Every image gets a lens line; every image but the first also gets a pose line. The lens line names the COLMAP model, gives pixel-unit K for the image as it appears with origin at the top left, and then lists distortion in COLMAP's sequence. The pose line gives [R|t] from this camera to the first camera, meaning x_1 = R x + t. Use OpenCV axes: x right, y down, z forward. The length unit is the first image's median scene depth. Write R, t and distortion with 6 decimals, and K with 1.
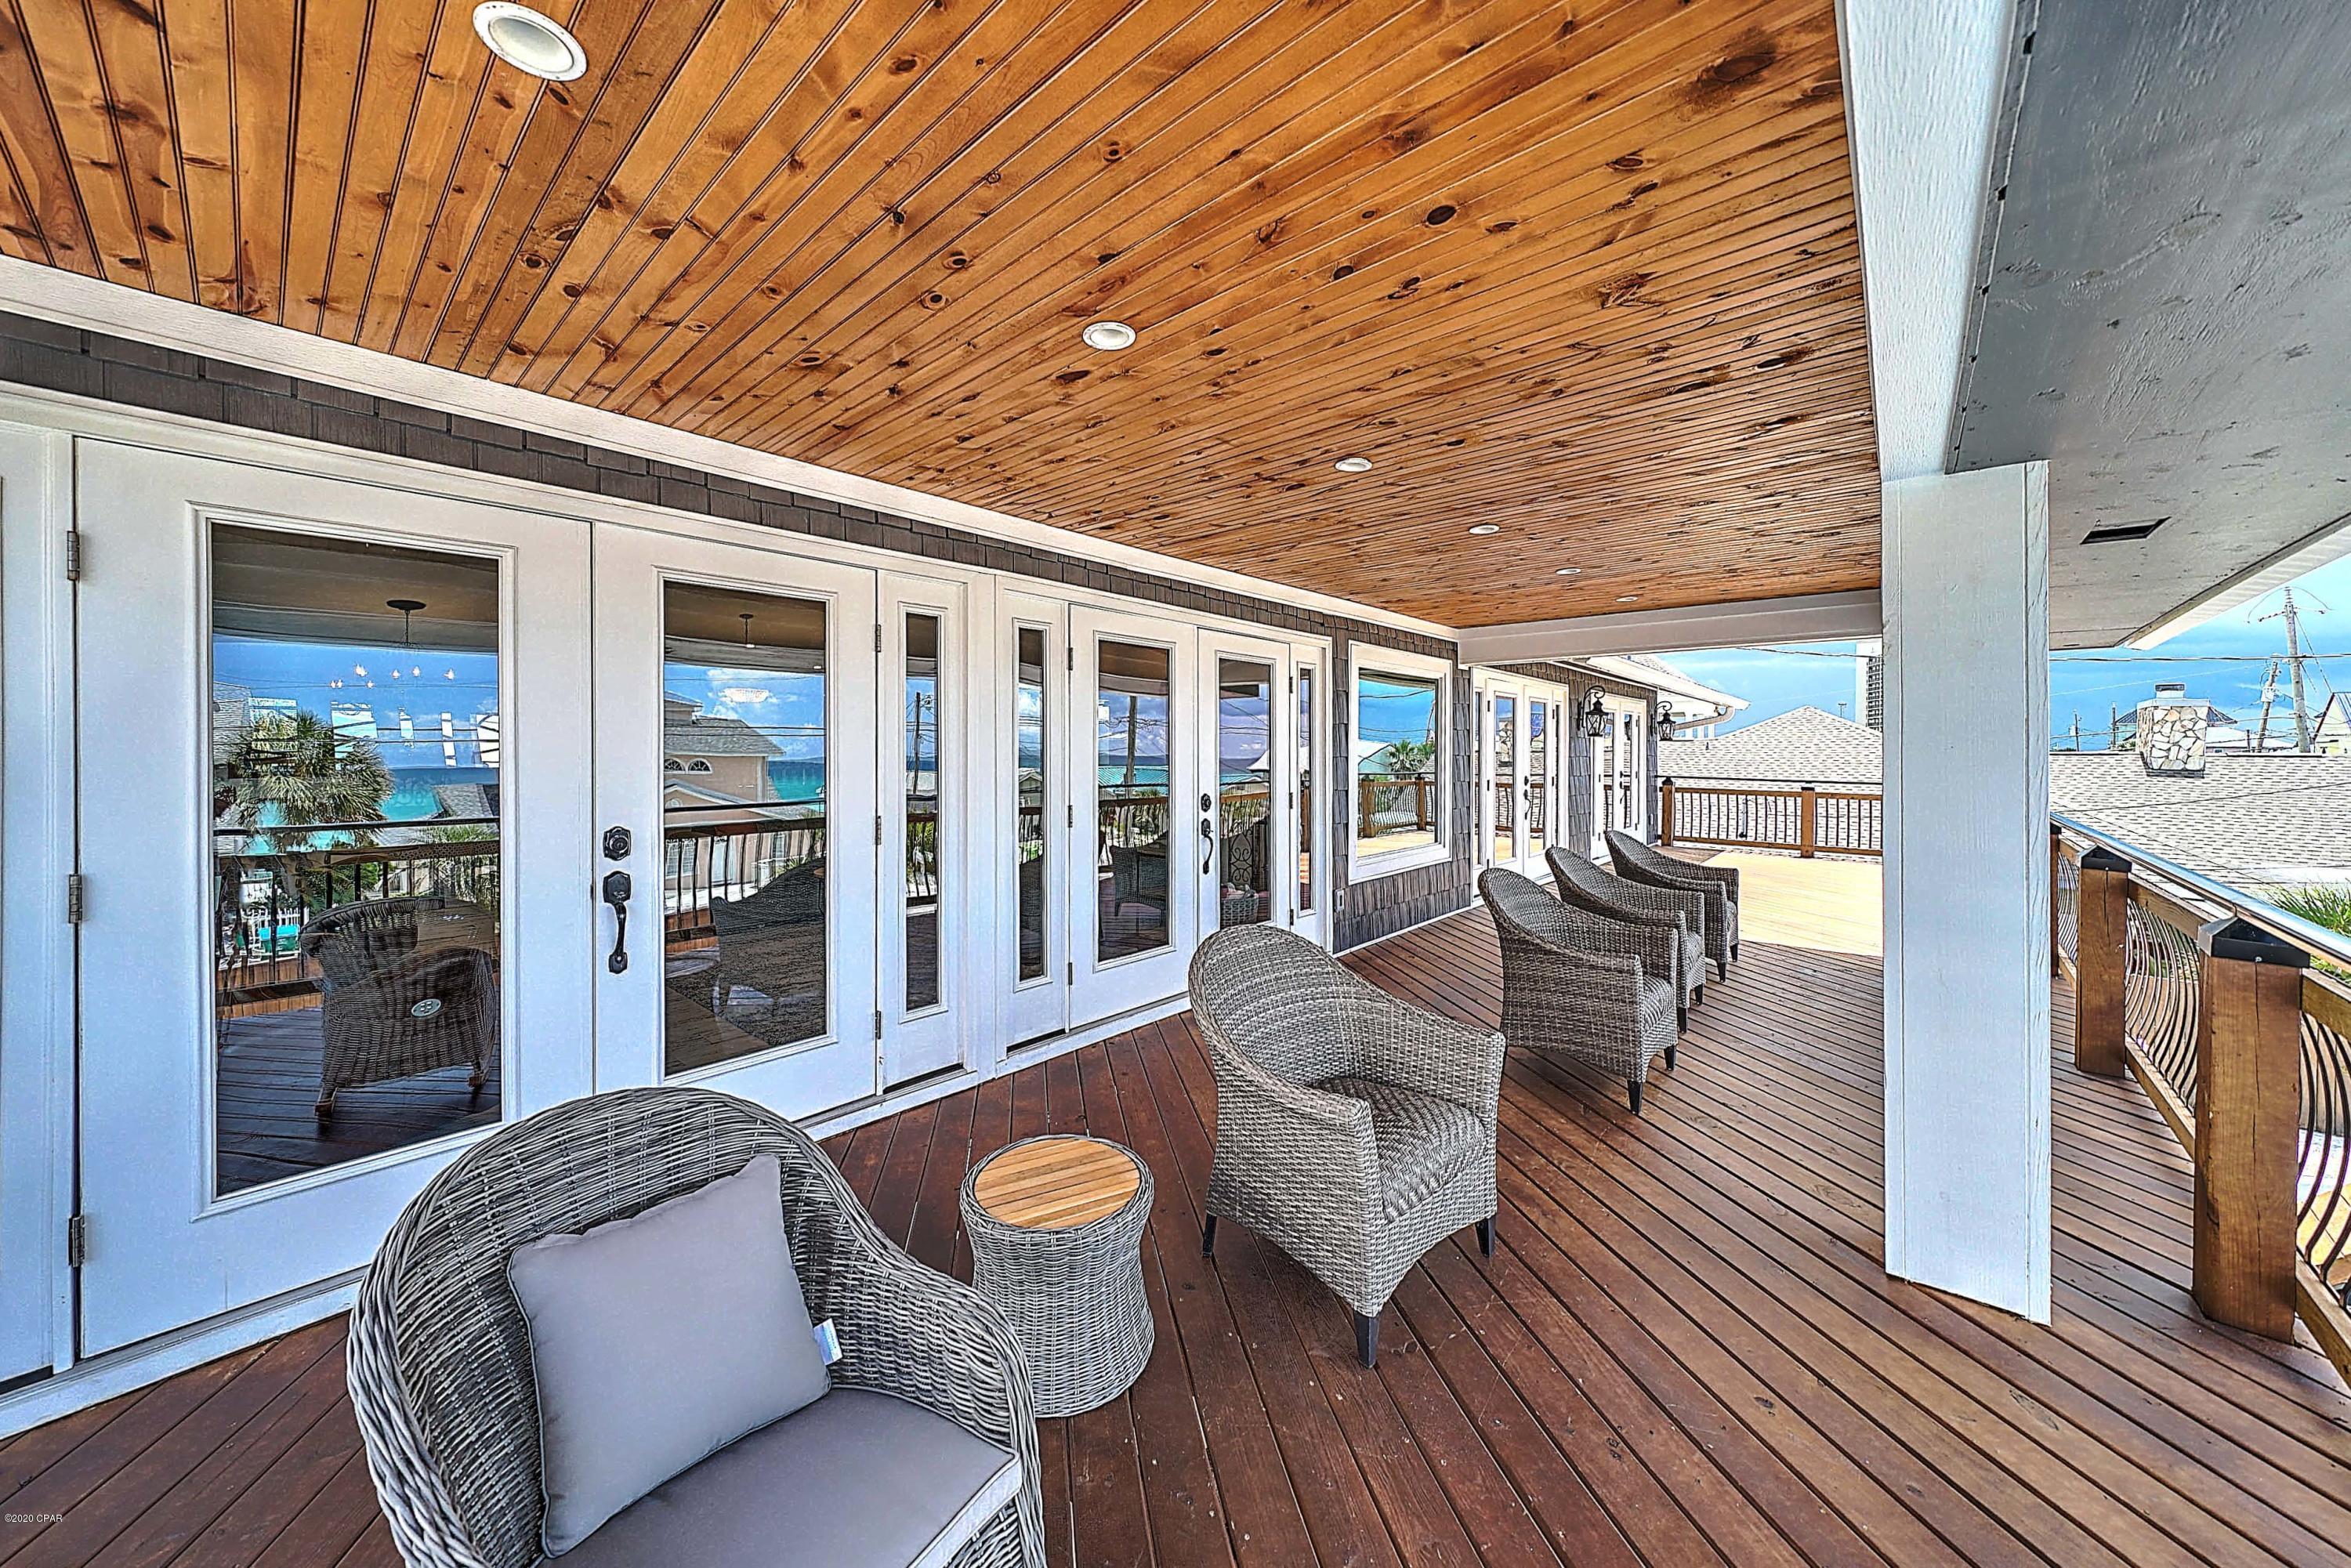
lens RADIAL K [[819.7, 0, 1164.5], [0, 819.7, 748.3], [0, 0, 1]] dist [0.001052, 0.000038]
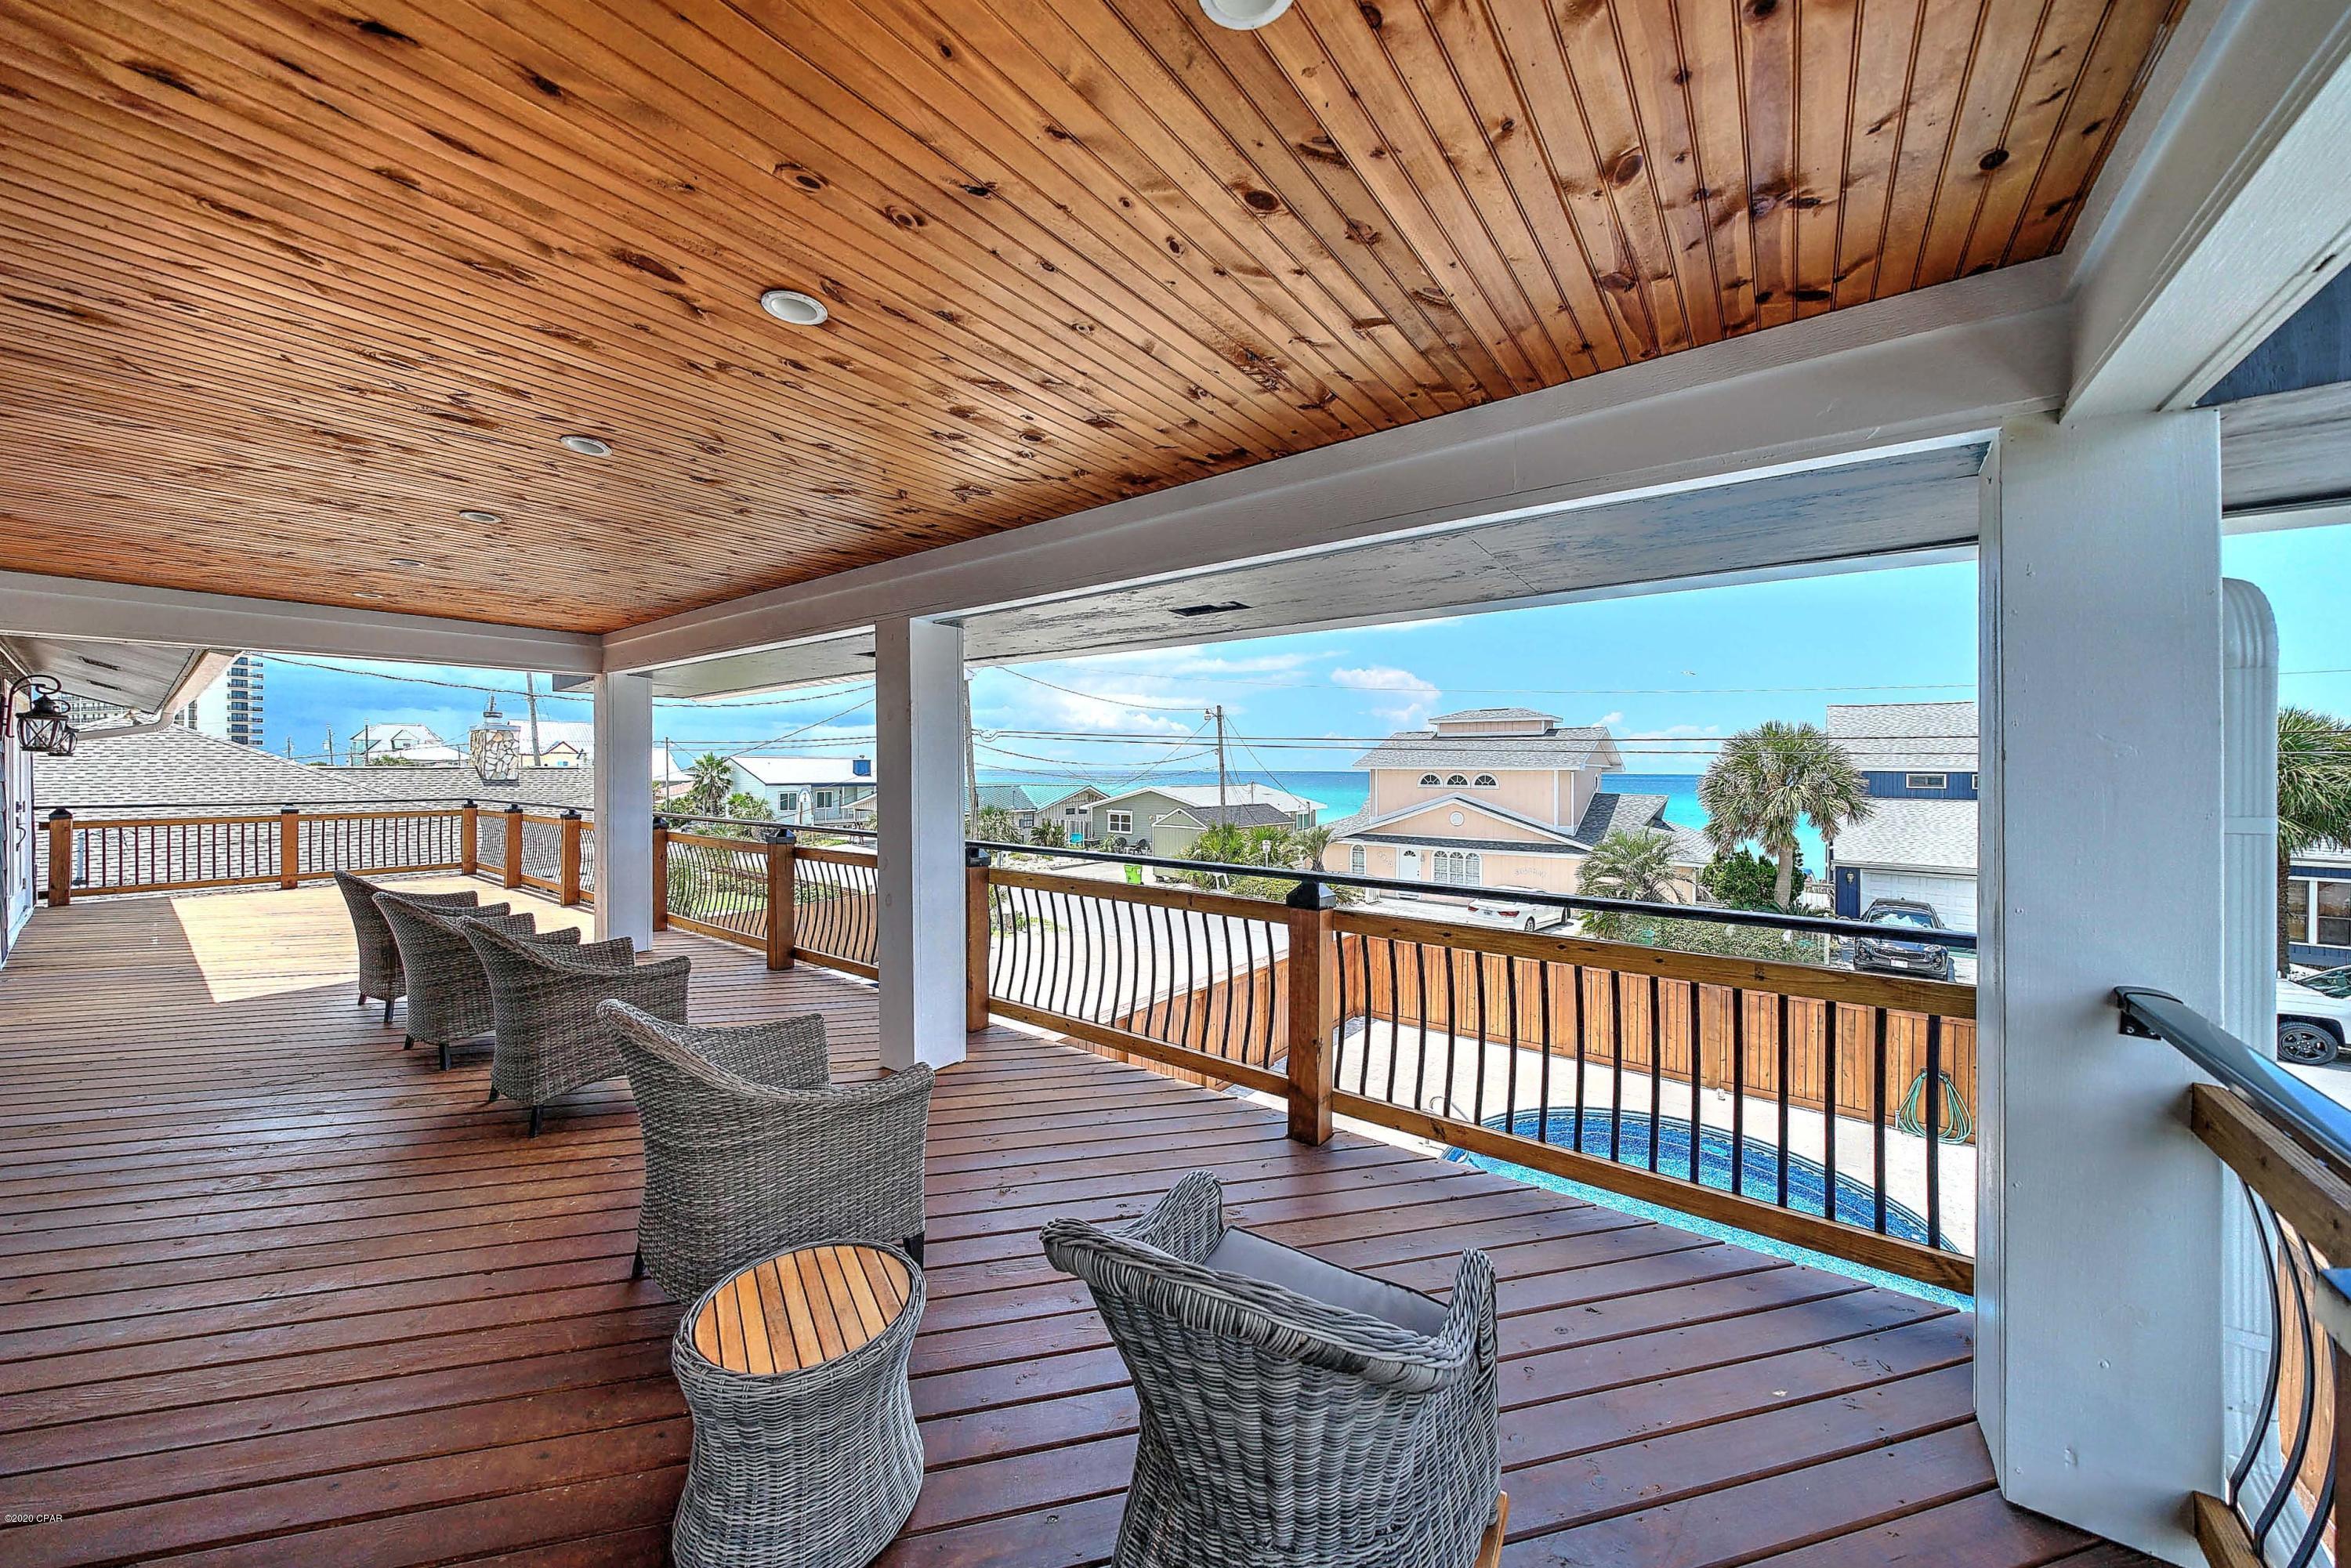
lens RADIAL K [[812.4, 0, 1166.9], [0, 812.4, 758.1], [0, 0, 1]] dist [0.000730, 0.000046]
pose [[-0.089299, 0.003514, 0.995999, -0.180862], [-0.000138, 0.999994, -0.003541, -0.005371], [-0.996005, -0.000454, -0.089298, 0.130708]]
